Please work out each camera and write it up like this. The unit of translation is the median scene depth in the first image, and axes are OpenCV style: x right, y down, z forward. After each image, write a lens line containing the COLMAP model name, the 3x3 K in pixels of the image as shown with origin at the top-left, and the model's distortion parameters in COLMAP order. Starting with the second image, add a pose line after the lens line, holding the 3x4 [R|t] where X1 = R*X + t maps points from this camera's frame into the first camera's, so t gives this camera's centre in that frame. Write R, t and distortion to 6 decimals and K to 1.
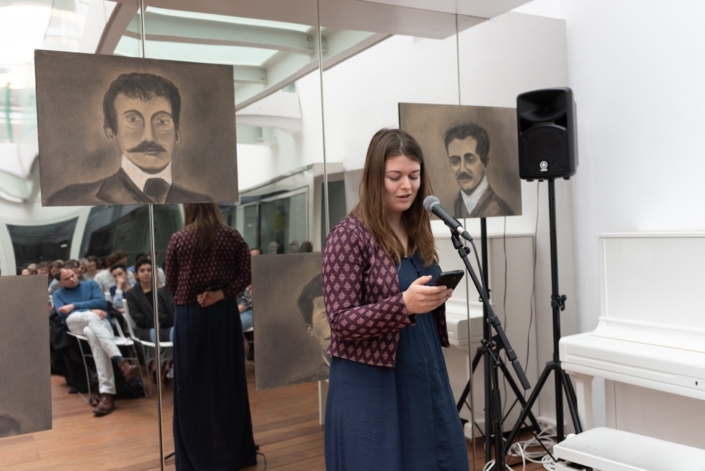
lens RADIAL K [[676.6, 0, 354.9], [0, 676.6, 235.1], [0, 0, 1]] dist [0.010768, 0.000000]
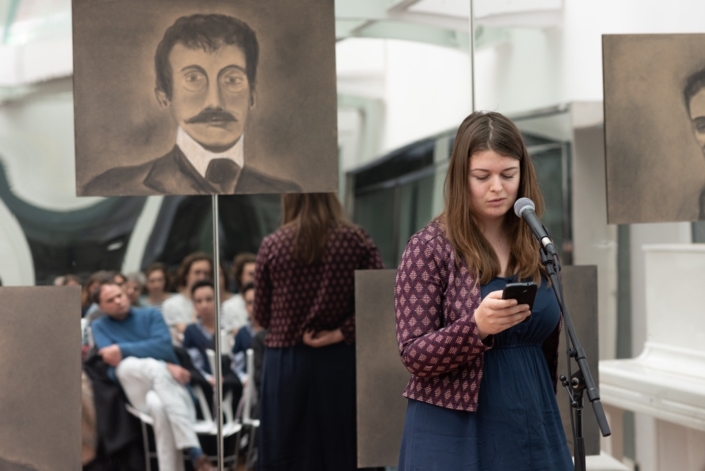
lens RADIAL K [[1701.5, 0, 348.4], [0, 1701.5, 228.7], [0, 0, 1]] dist [0.051639, 0.000000]
pose [[0.963208, 0.023591, -0.267720, 0.264968], [-0.023295, 0.999719, 0.004281, -0.016655], [0.267746, 0.002113, 0.963487, -0.582759]]
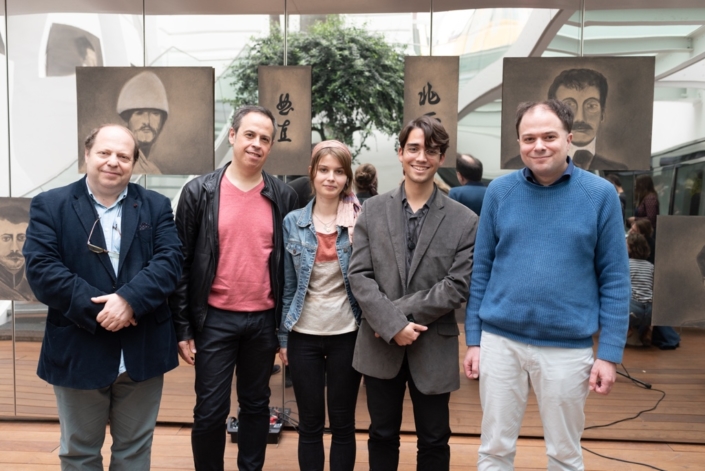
lens RADIAL K [[676.6, 0, 353.5], [0, 676.6, 227.7], [0, 0, 1]] dist [0.010768, 0.000000]
pose [[0.830975, 0.089629, -0.549042, 0.055115], [-0.053479, 0.995235, 0.081528, -0.014979], [0.553733, -0.038386, 0.831809, -0.270849]]
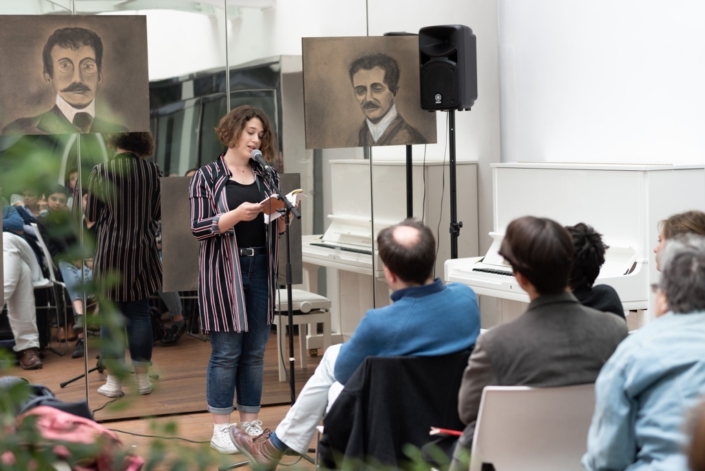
lens RADIAL K [[1701.5, 0, 345.5], [0, 1701.5, 230.7], [0, 0, 1]] dist [0.051639, 0.000000]
pose [[0.994820, 0.023943, -0.098795, 0.405130], [-0.018530, 0.998295, 0.055347, -0.040980], [0.099952, -0.053230, 0.993567, -1.677523]]
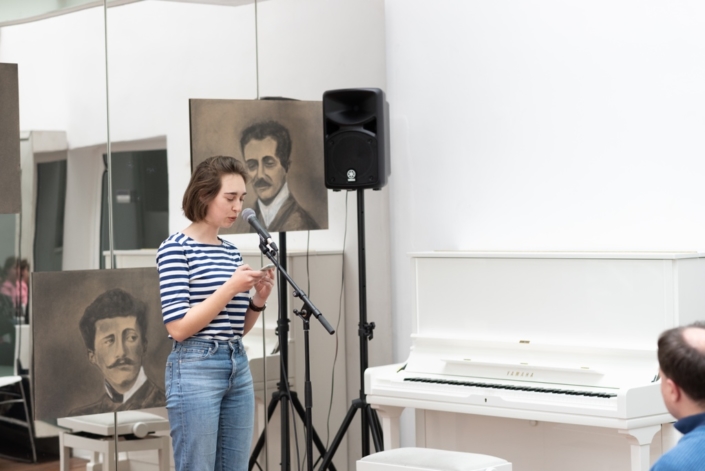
lens RADIAL K [[1701.5, 0, 359.8], [0, 1701.5, 232.5], [0, 0, 1]] dist [0.051639, 0.000000]
pose [[0.971448, 0.015883, 0.236720, -0.236935], [-0.014298, 0.999862, -0.008410, -0.008942], [-0.236821, 0.004785, 0.971542, -1.169060]]
